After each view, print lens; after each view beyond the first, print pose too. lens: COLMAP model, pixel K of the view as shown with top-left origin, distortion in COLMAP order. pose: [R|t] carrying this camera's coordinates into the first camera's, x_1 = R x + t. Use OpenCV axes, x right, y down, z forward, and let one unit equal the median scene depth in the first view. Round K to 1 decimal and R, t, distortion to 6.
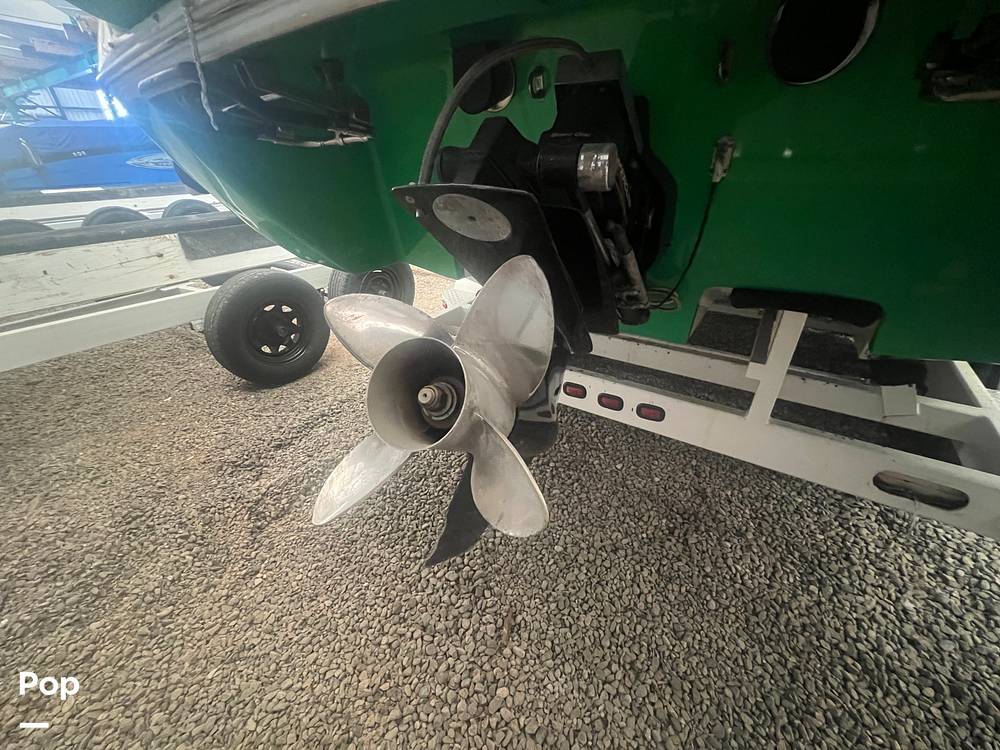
lens RADIAL K [[400.6, 0, 498.3], [0, 400.6, 377.8], [0, 0, 1]] dist [-0.003308, 0.001081]
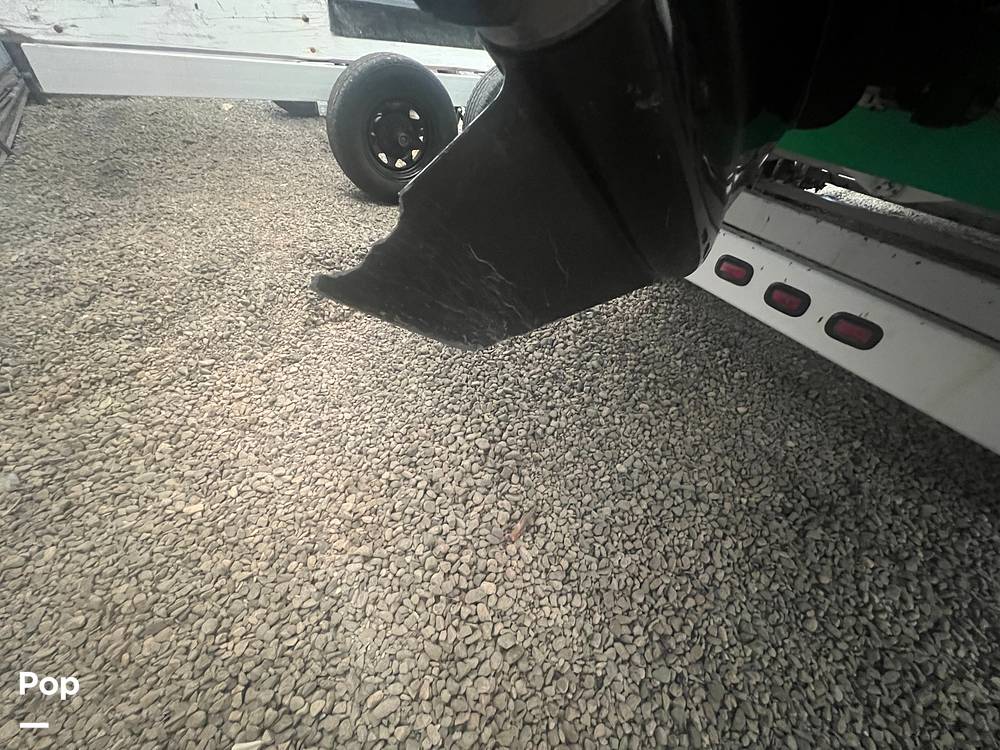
lens RADIAL K [[400.6, 0, 498.3], [0, 400.6, 377.8], [0, 0, 1]] dist [-0.003308, 0.001081]
pose [[0.912045, 0.349508, -0.214518, 0.044437], [-0.295096, 0.922584, 0.248508, 0.162398], [0.284767, -0.163347, 0.944577, 0.264616]]
